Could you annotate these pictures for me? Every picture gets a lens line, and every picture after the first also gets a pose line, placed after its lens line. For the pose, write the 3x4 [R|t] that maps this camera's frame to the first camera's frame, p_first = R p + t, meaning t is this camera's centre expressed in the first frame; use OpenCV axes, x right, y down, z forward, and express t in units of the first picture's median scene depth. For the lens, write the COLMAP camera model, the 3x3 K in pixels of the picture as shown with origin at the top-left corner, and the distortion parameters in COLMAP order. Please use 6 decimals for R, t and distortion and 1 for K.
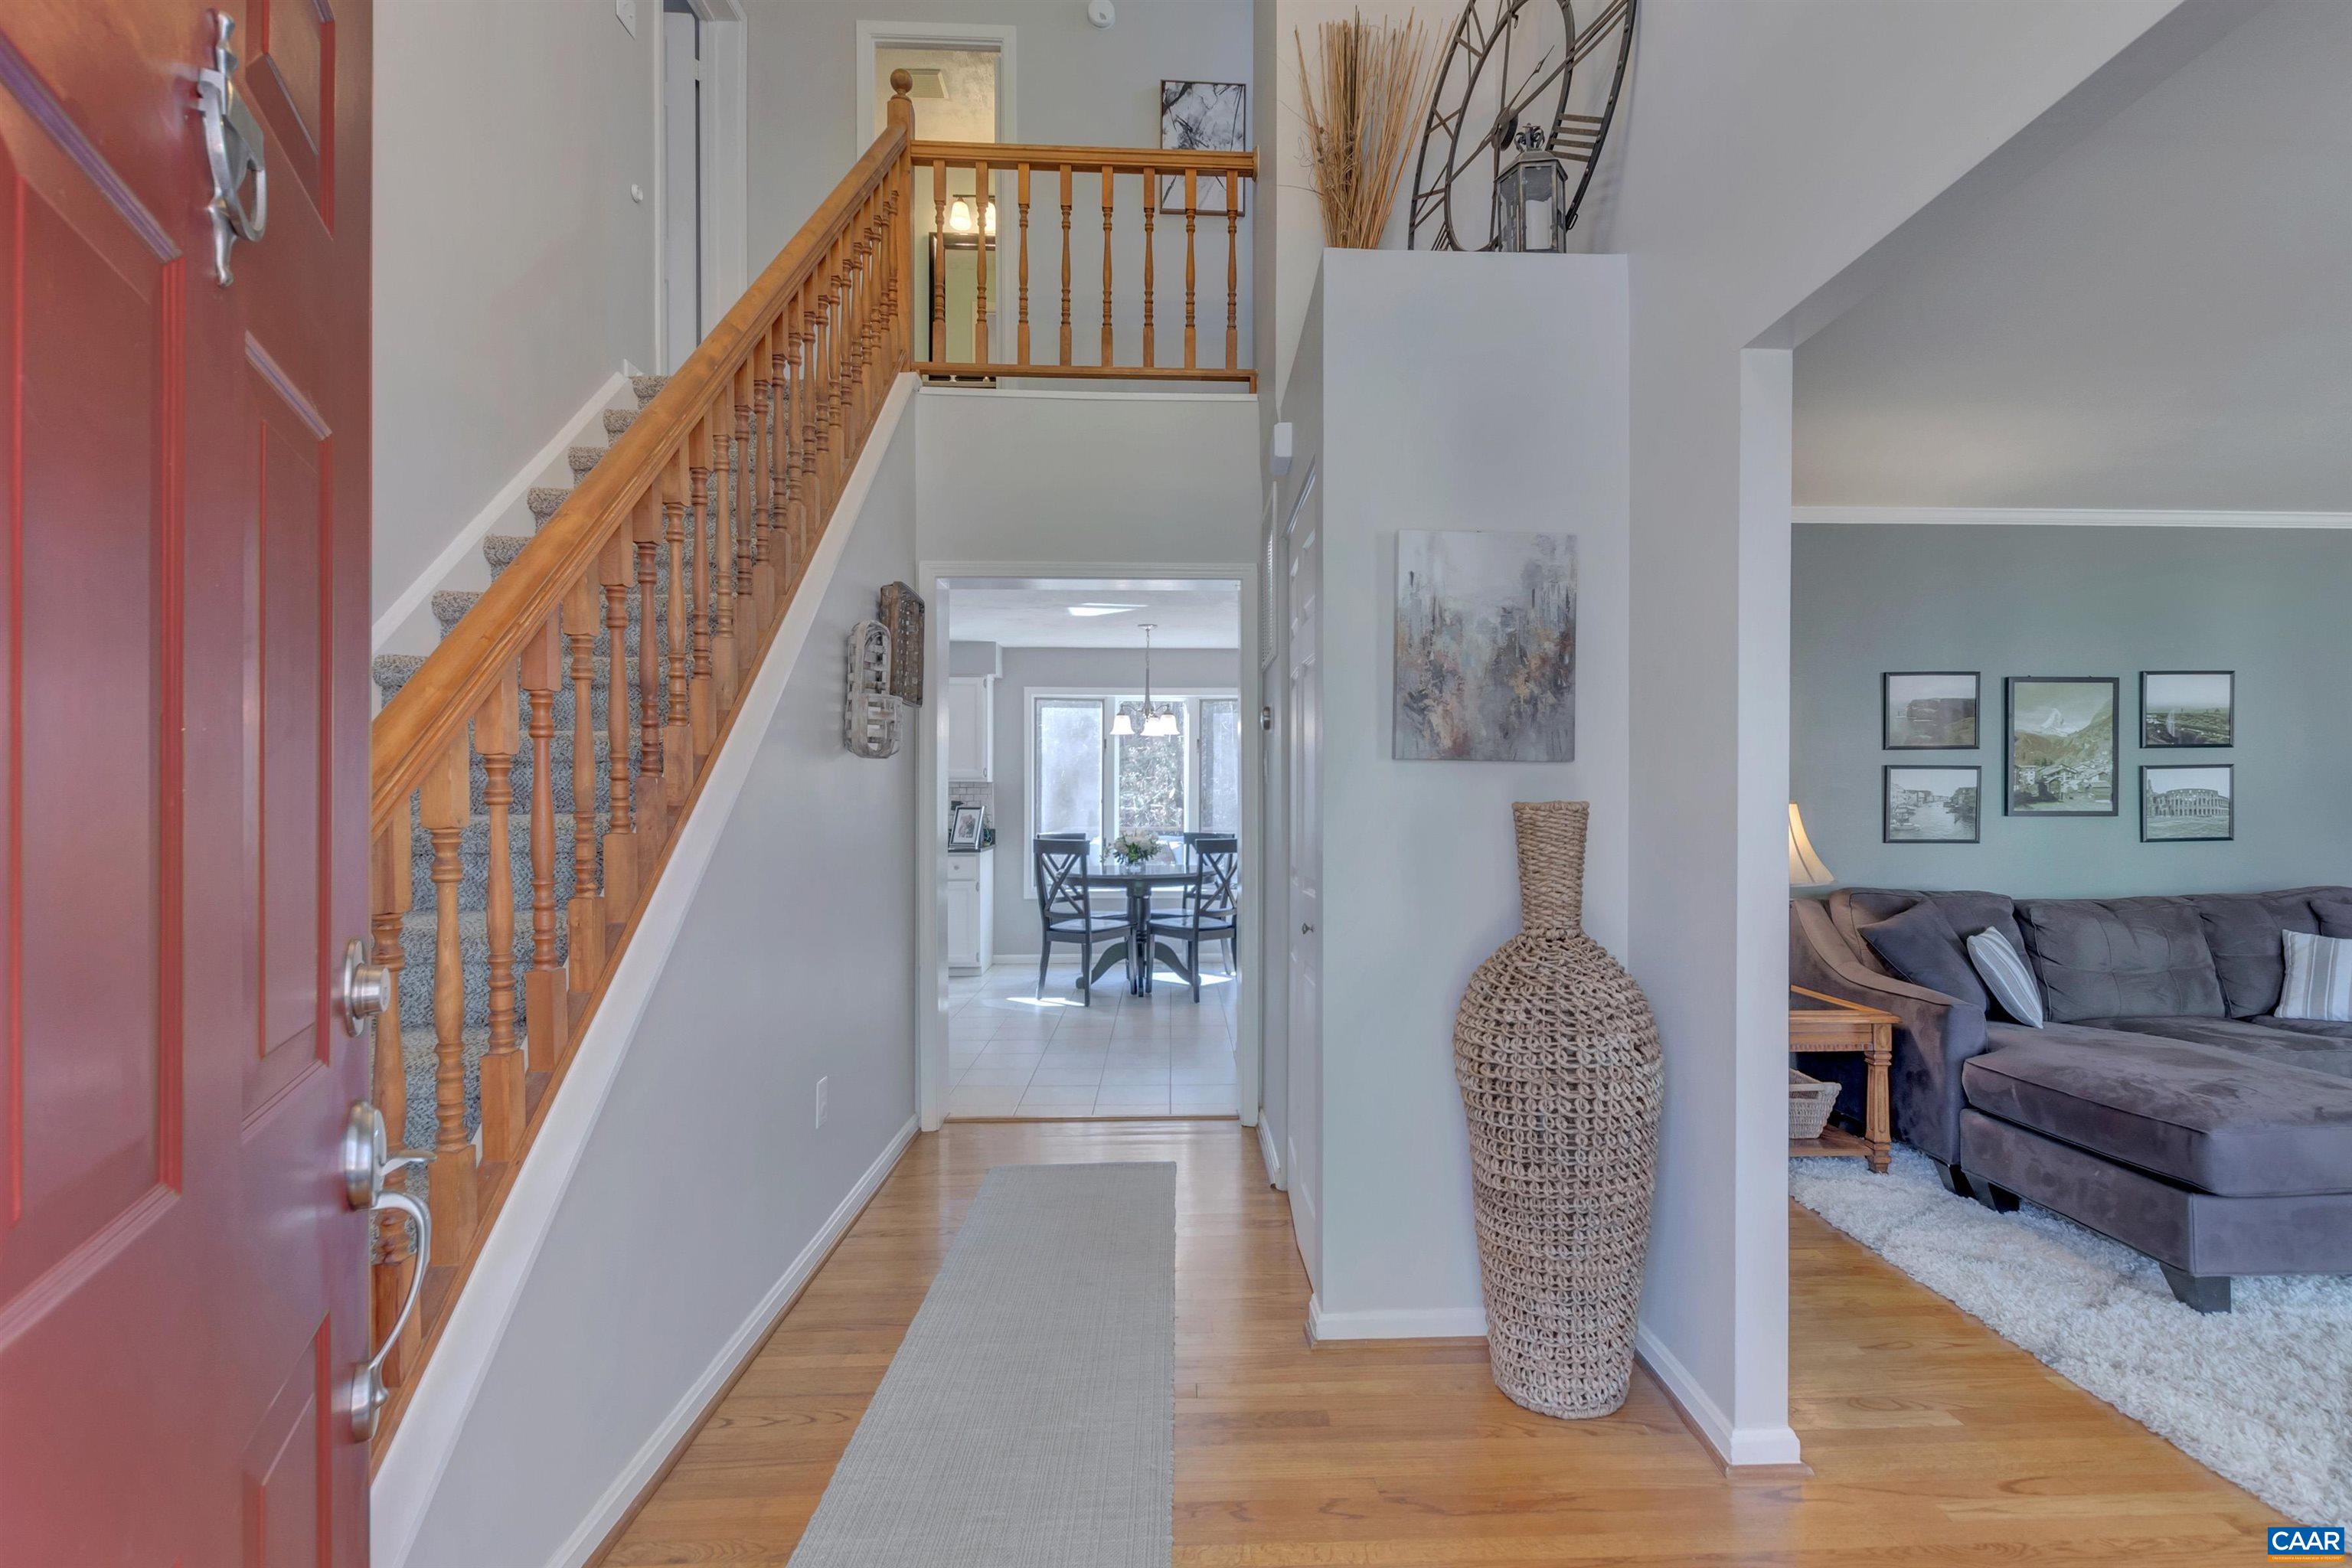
lens RADIAL K [[1170.7, 0, 1182.6], [0, 1170.7, 796.2], [0, 0, 1]] dist [0.000274, -0.000887]
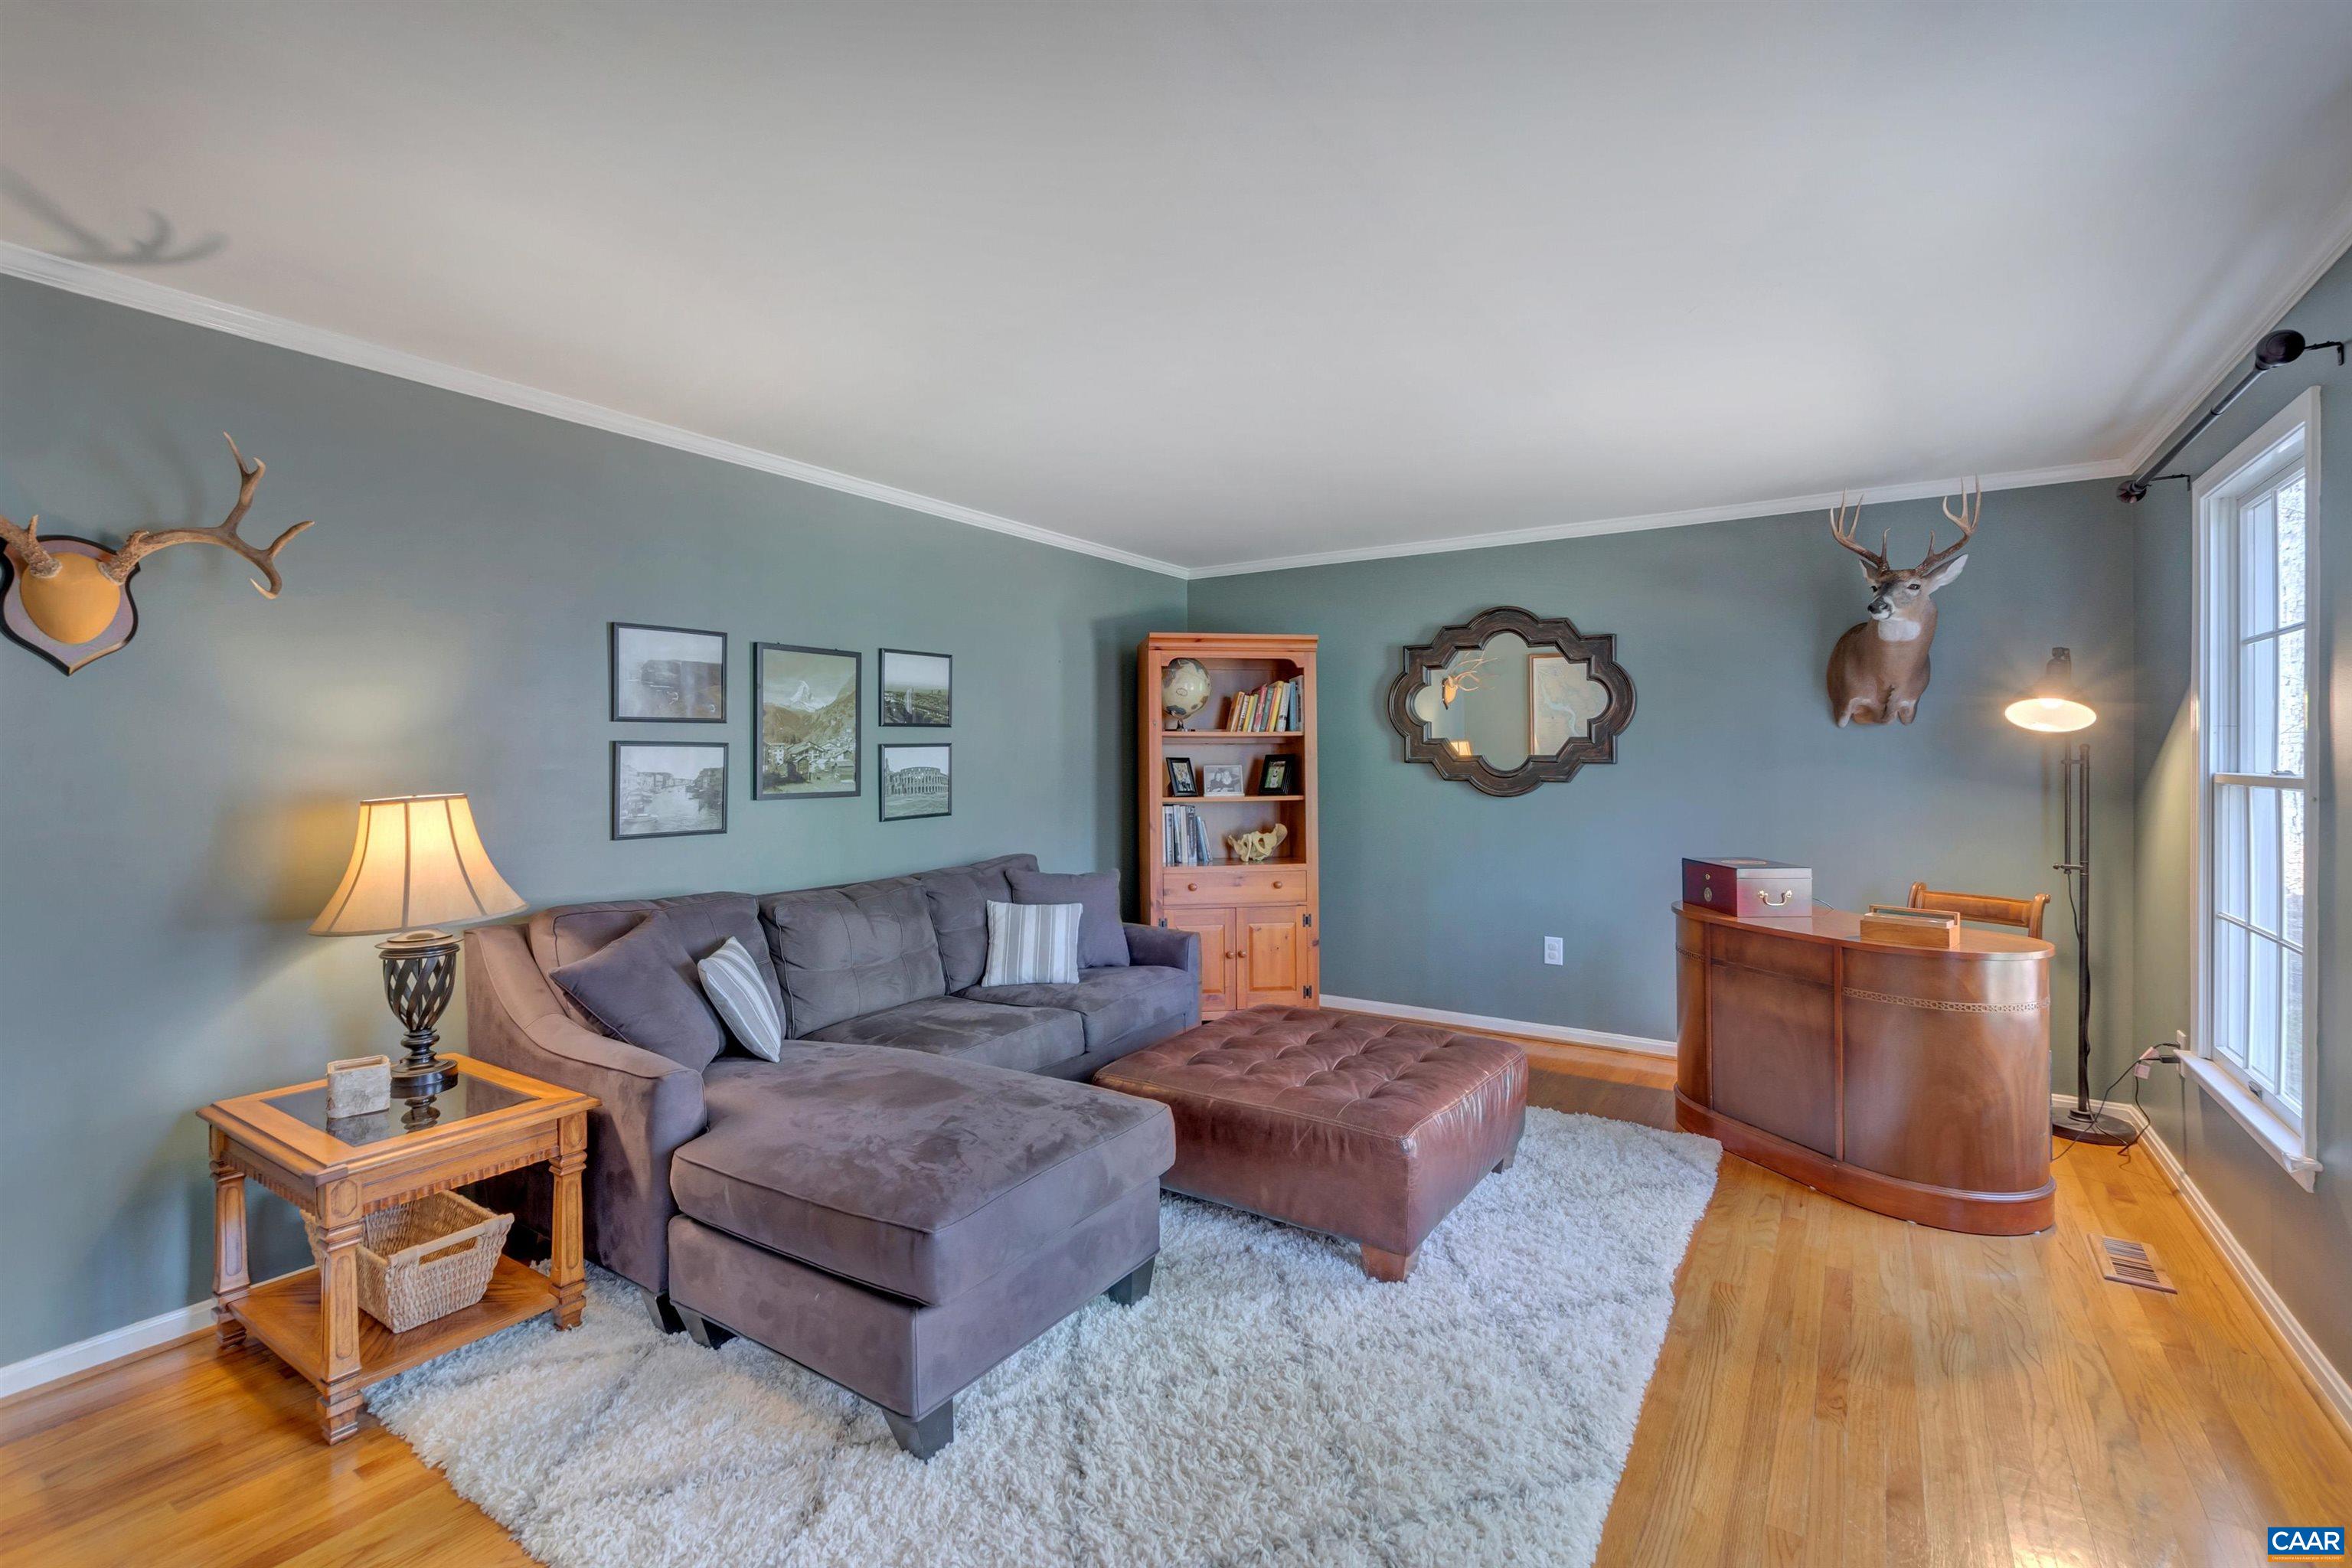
lens RADIAL K [[1066.6, 0, 1178.5], [0, 1066.6, 750.6], [0, 0, 1]] dist [-0.000606, -0.000454]
pose [[0.586195, 0.003560, 0.810162, 0.258266], [0.000437, 0.999989, -0.004710, -0.017538], [-0.810170, 0.003115, 0.586187, 0.292508]]
